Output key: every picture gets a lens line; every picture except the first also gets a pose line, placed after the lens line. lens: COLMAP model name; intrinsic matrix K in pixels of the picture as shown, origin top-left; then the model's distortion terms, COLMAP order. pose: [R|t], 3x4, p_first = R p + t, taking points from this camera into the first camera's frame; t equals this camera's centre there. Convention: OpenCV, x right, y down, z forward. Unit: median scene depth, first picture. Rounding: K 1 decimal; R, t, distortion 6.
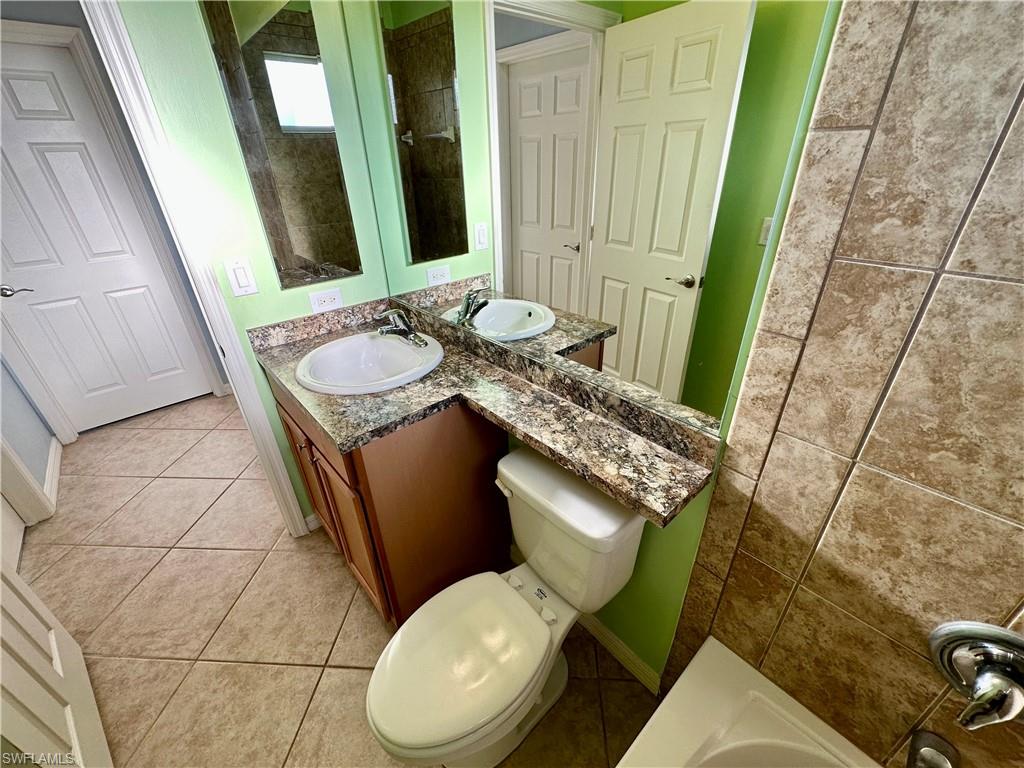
lens RADIAL K [[420.3, 0, 512.0], [0, 420.3, 384.0], [0, 0, 1]] dist [-0.003094, 0.001156]
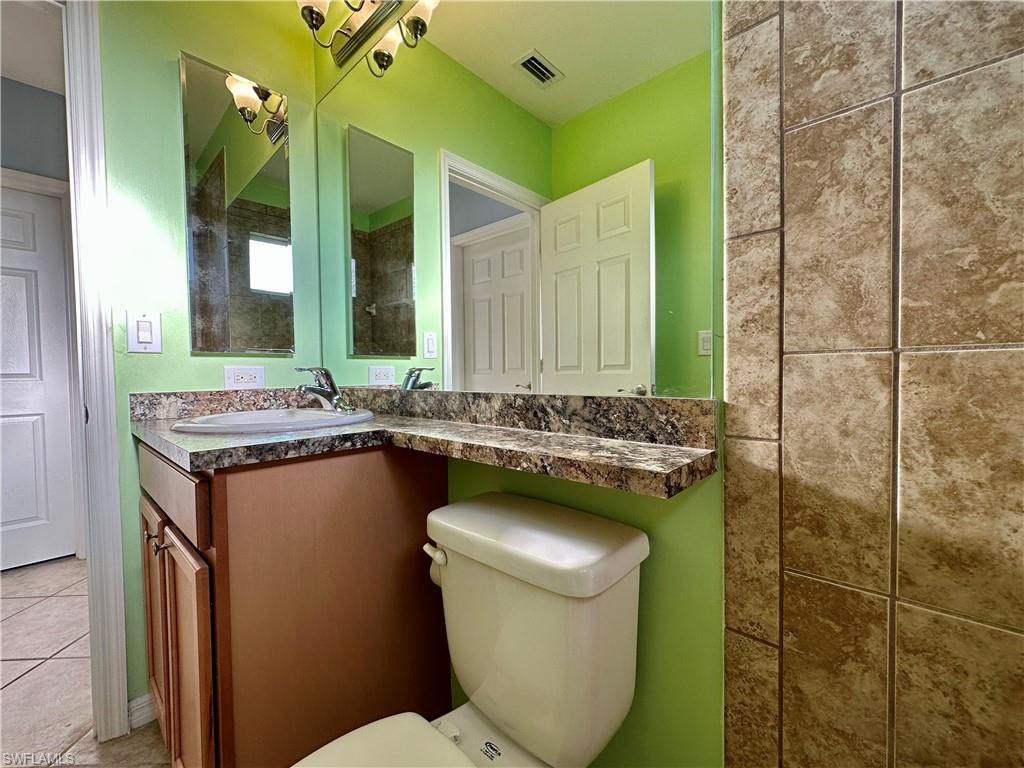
lens RADIAL K [[420.3, 0, 512.0], [0, 420.3, 384.0], [0, 0, 1]] dist [-0.003094, 0.001156]
pose [[0.995159, 0.007528, 0.097985, 0.058346], [0.037581, 0.892124, -0.450226, 0.495905], [-0.090804, 0.451729, 0.887522, 0.387773]]
